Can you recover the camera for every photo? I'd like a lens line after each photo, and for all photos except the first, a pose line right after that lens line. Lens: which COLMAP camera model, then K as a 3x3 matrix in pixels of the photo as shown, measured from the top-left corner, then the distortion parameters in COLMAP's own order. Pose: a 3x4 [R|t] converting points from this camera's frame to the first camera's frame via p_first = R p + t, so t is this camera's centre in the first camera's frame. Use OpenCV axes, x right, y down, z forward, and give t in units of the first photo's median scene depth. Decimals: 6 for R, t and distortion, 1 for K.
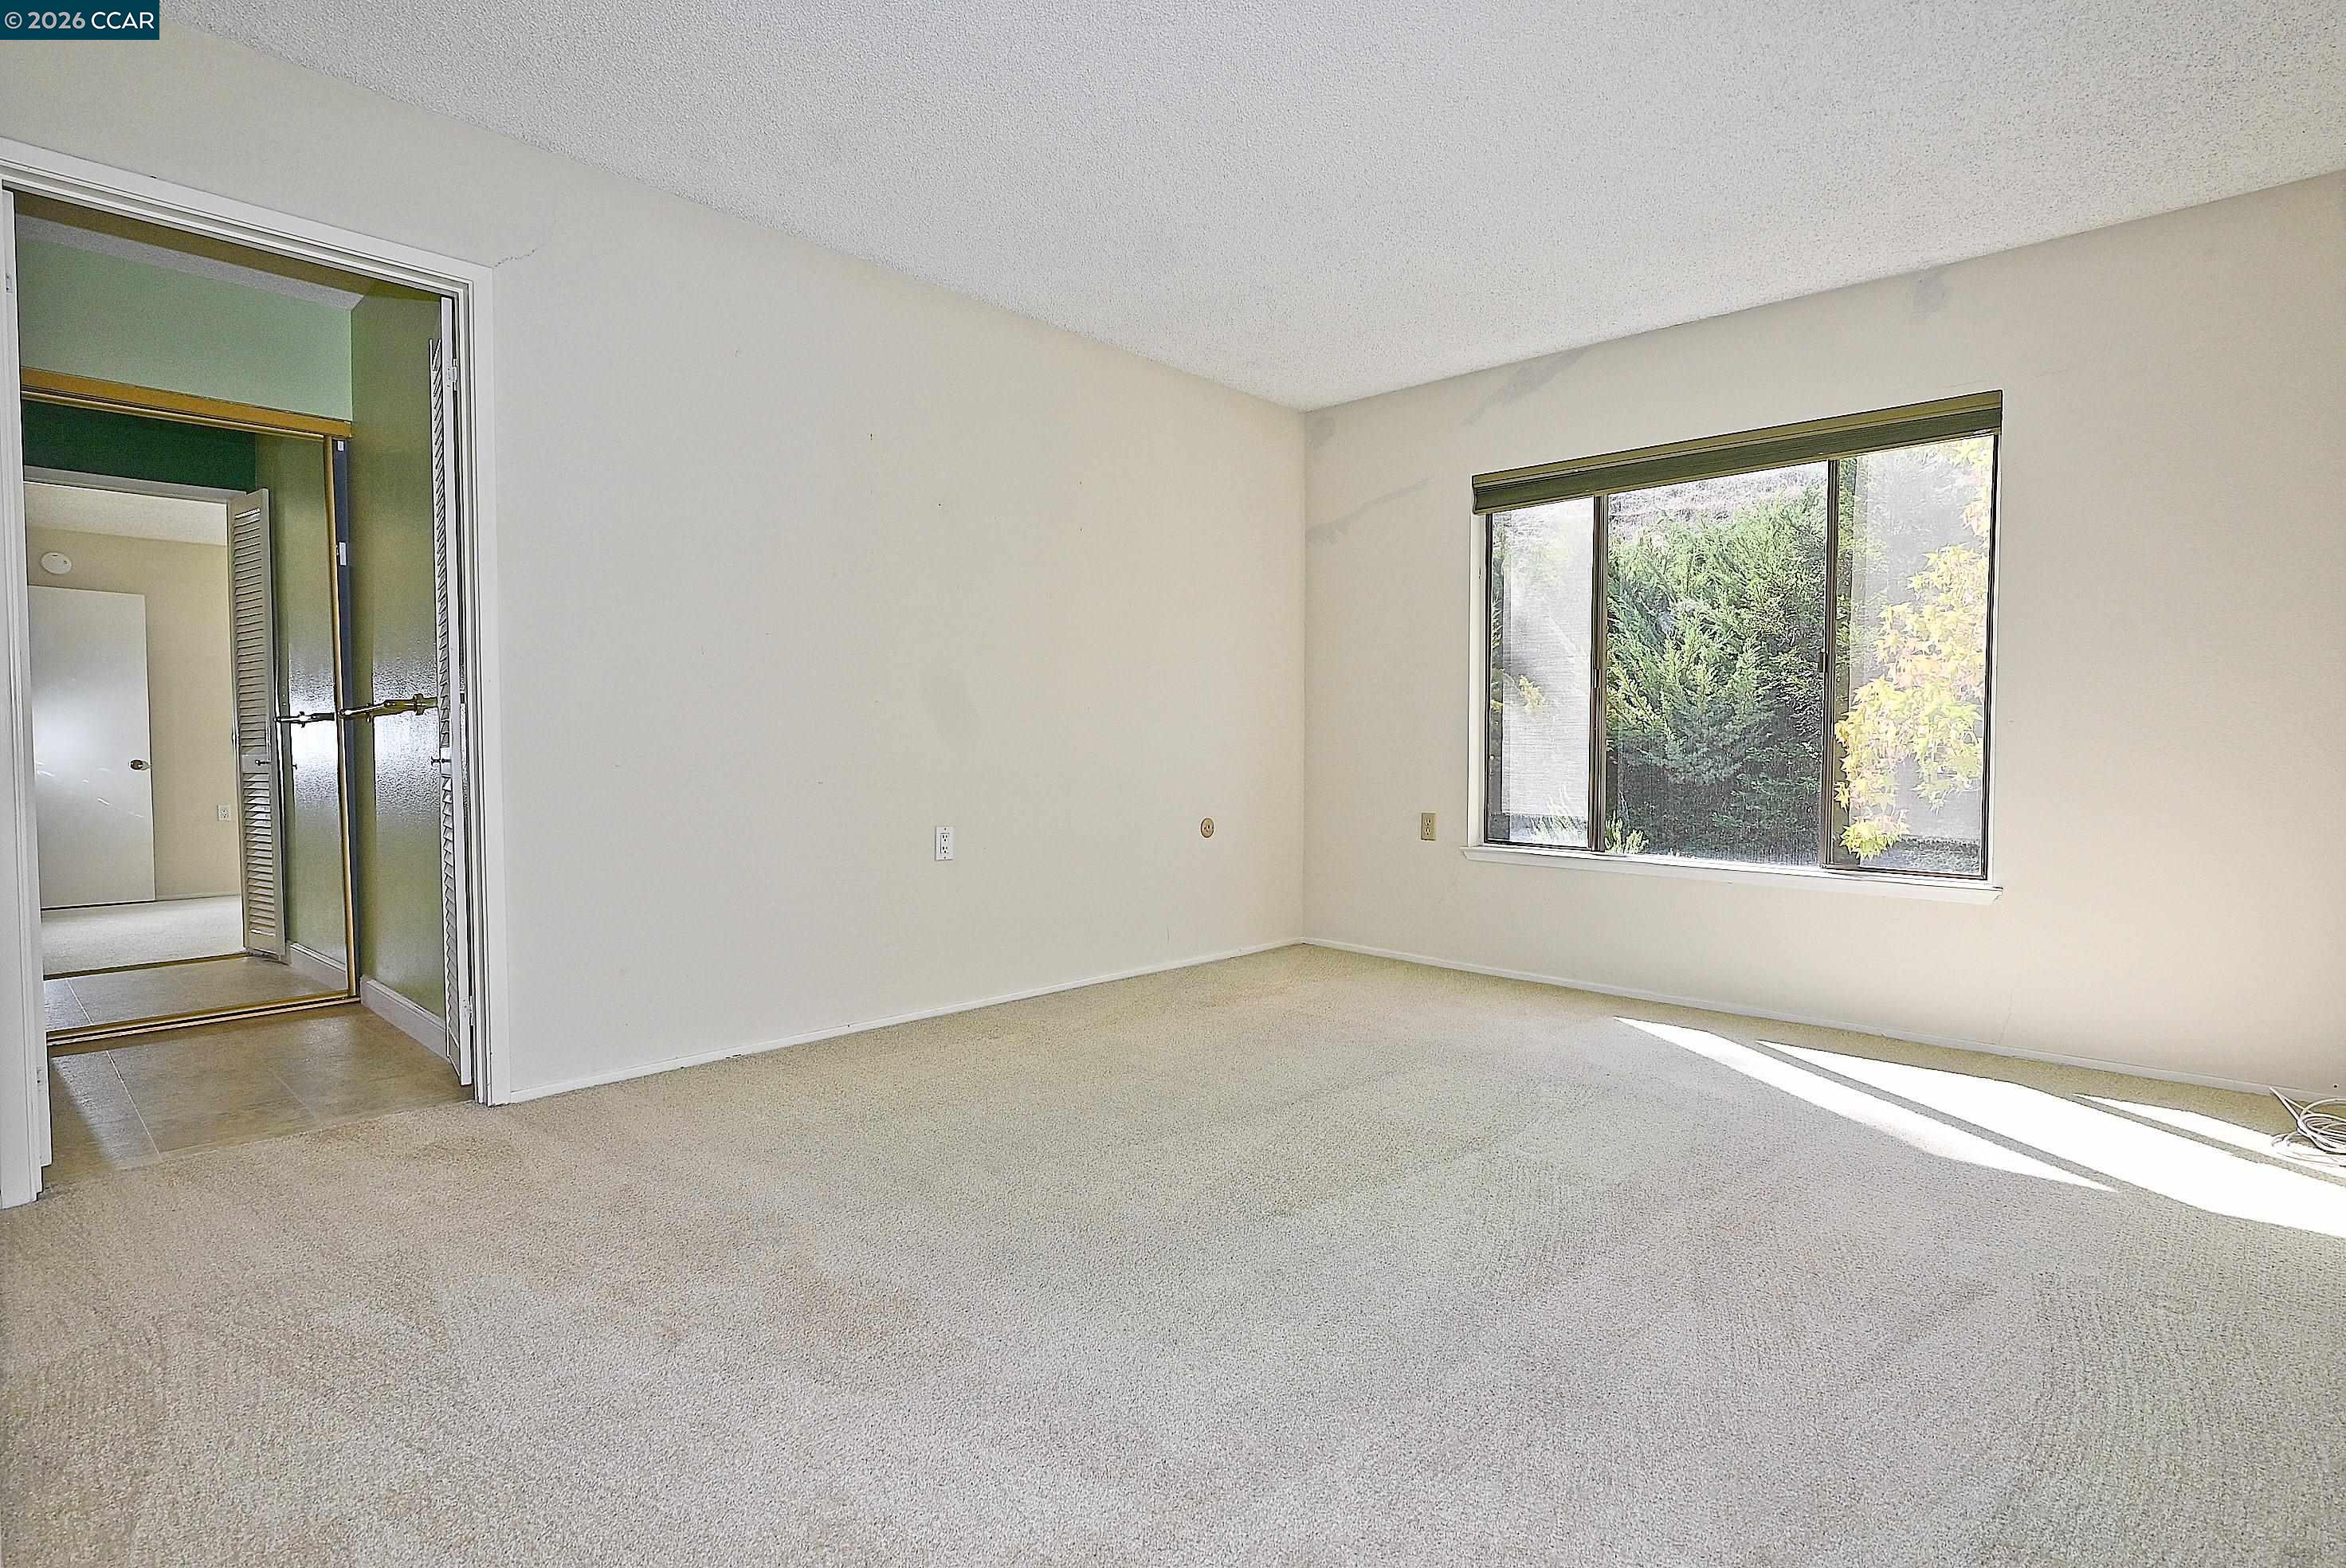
lens RADIAL K [[1161.7, 0, 1167.5], [0, 1161.7, 789.8], [0, 0, 1]] dist [0.000491, -0.000194]
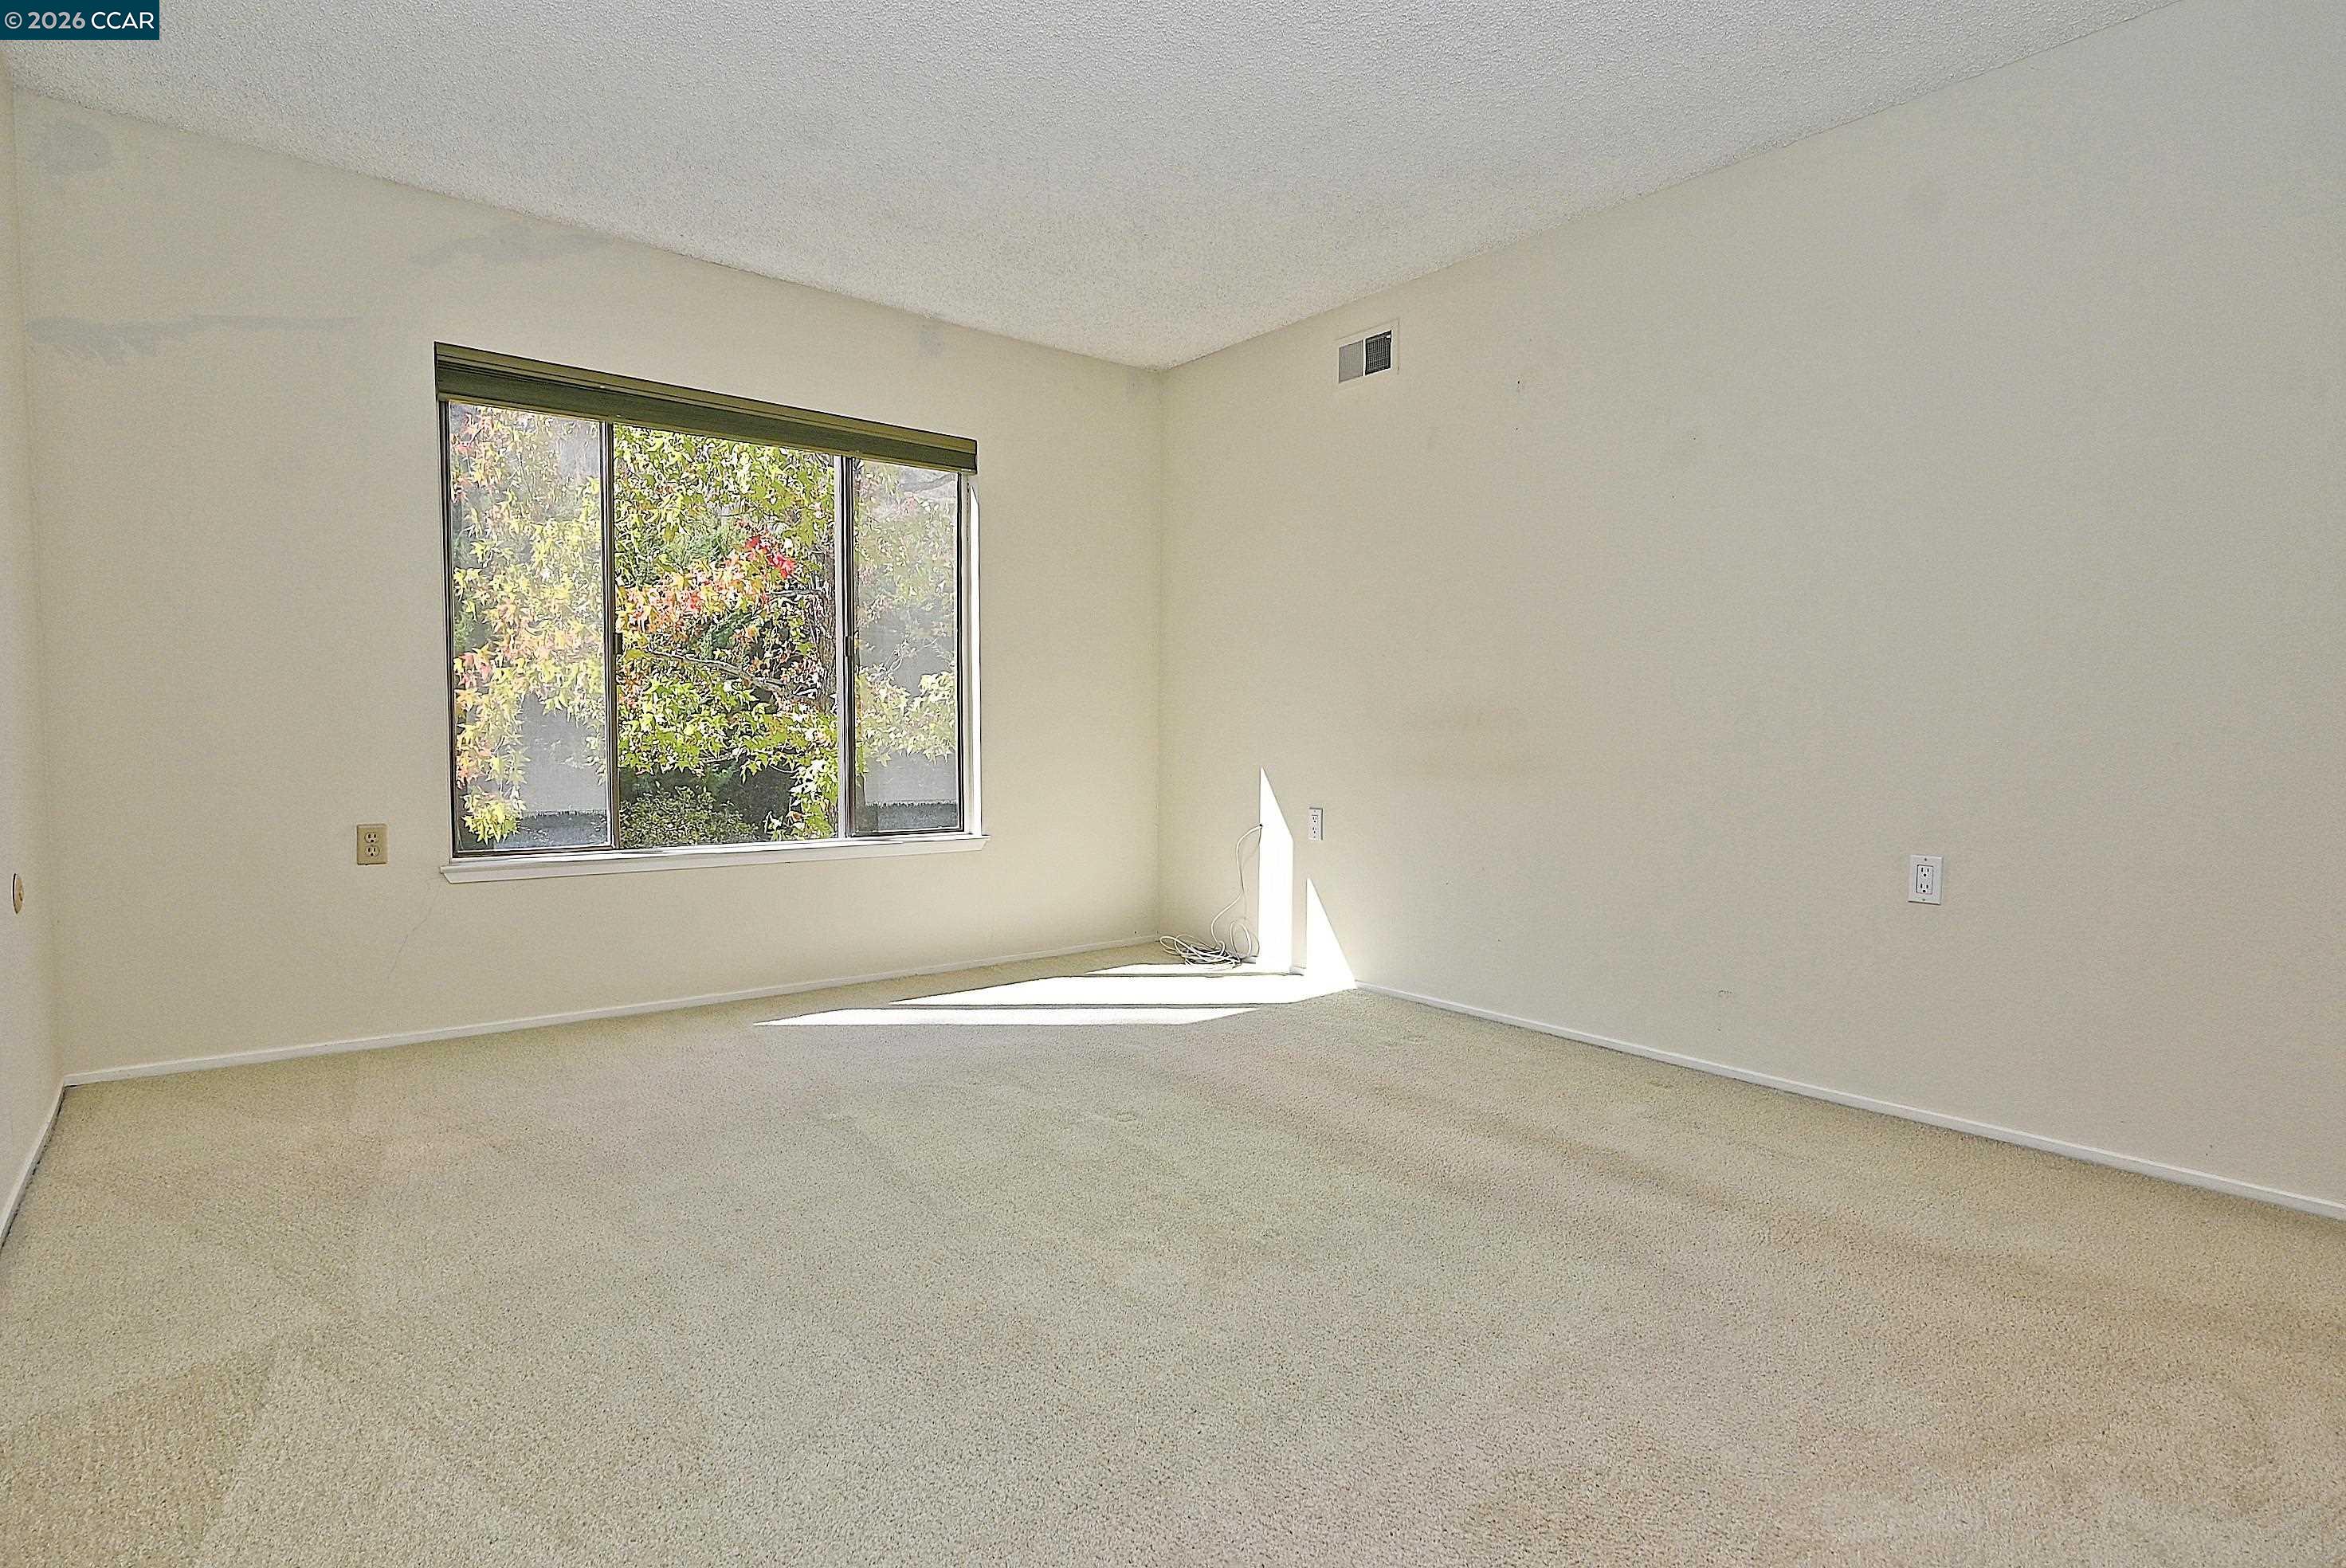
lens RADIAL K [[1167.4, 0, 1168.9], [0, 1167.4, 826.0], [0, 0, 1]] dist [-0.000929, -0.000483]
pose [[0.139987, -0.083638, 0.986615, -0.448428], [0.040035, 0.996089, 0.078760, -0.016518], [-0.989344, 0.028474, 0.142788, 0.524584]]
